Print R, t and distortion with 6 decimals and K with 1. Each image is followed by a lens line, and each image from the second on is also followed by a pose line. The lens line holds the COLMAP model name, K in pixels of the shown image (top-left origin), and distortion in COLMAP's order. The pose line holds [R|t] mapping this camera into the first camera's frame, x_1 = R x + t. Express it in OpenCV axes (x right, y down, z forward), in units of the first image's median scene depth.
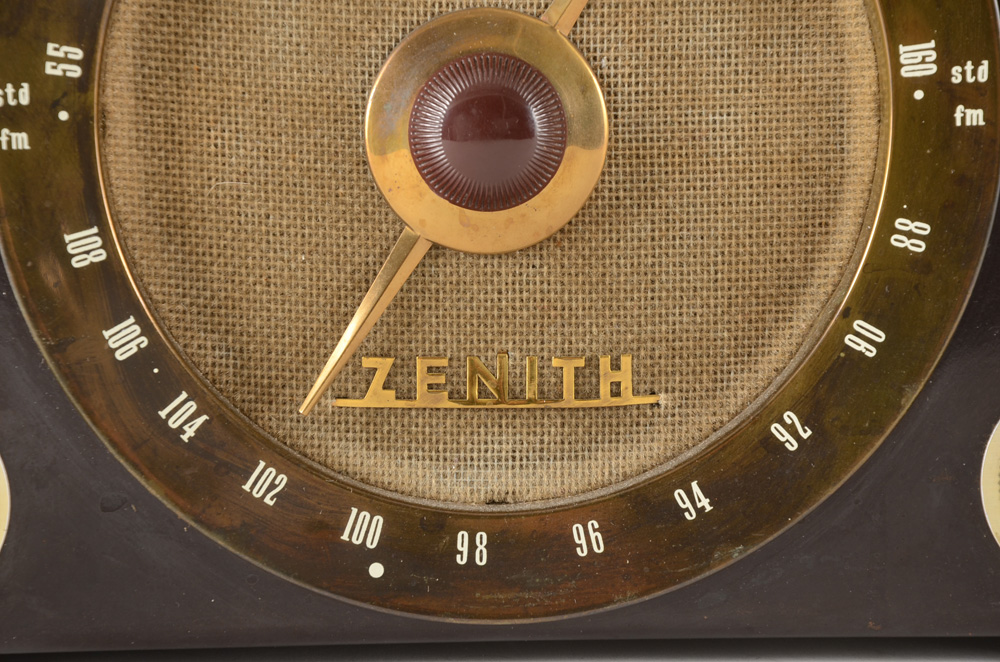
lens RADIAL K [[4421.0, 0, 499.7], [0, 4421.0, 331.6], [0, 0, 1]] dist [1.609738, 0.000000]
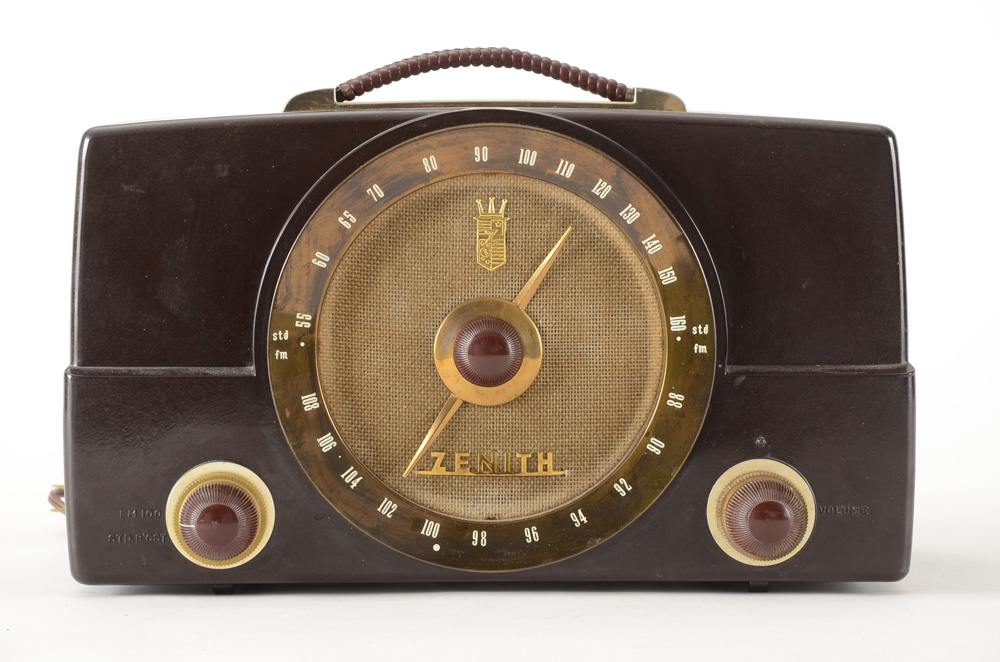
lens RADIAL K [[4025.4, 0, 495.6], [0, 4025.4, 329.5], [0, 0, 1]] dist [1.084404, 0.000000]
pose [[0.999915, 0.010636, -0.007505, 0.015947], [-0.010881, 0.999383, -0.033399, 0.011598], [0.007145, 0.033478, 0.999414, -1.028414]]
